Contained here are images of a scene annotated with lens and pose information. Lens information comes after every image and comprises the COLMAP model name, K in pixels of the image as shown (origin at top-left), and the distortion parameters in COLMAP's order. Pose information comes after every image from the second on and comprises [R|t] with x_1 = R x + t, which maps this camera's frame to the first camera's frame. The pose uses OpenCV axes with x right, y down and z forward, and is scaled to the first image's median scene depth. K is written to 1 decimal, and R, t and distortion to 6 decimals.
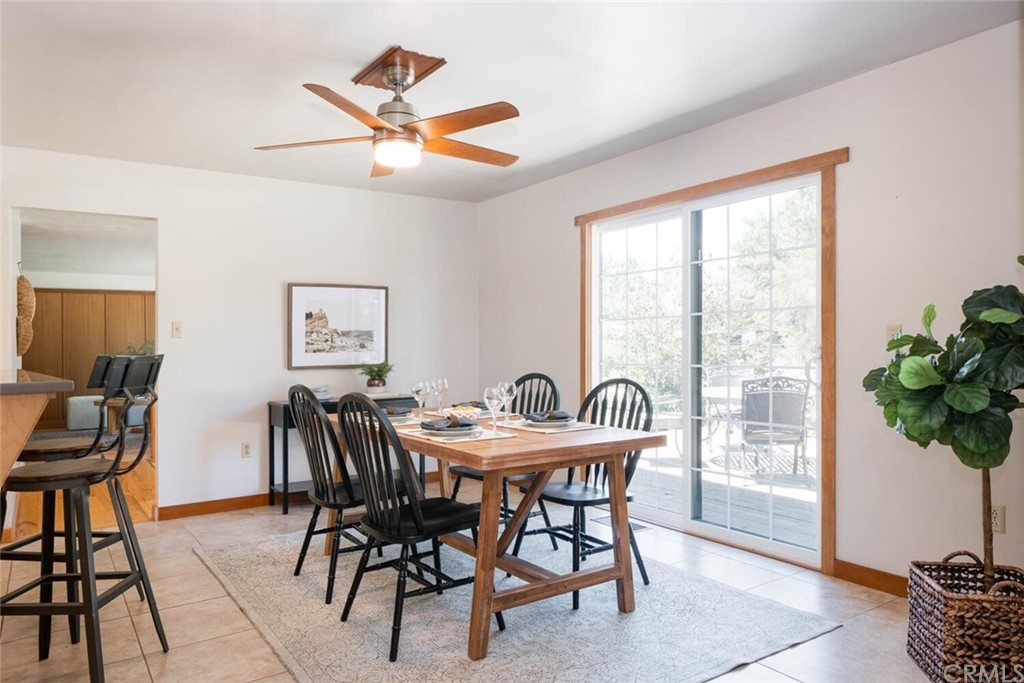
lens RADIAL K [[700.8, 0, 498.3], [0, 700.8, 346.8], [0, 0, 1]] dist [0.004777, 0.000226]
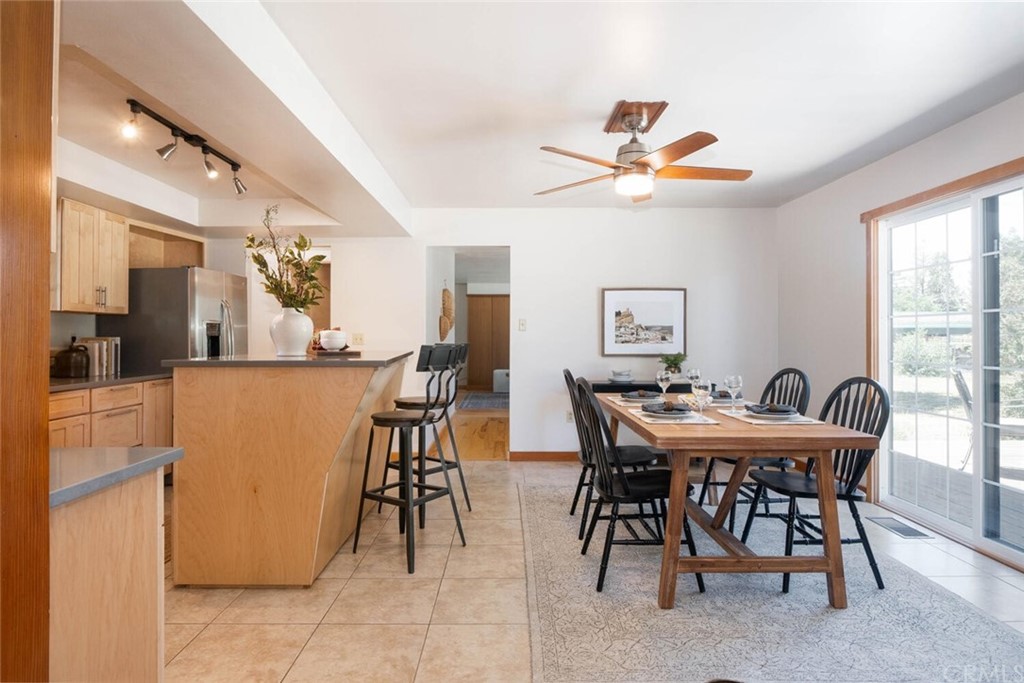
lens RADIAL K [[590.8, 0, 497.2], [0, 590.8, 330.7], [0, 0, 1]] dist [0.001456, 0.001007]
pose [[0.824893, 0.009053, -0.565216, 0.239047], [-0.013608, 0.999900, -0.003845, -0.011798], [0.565125, 0.010863, 0.824934, 0.011389]]
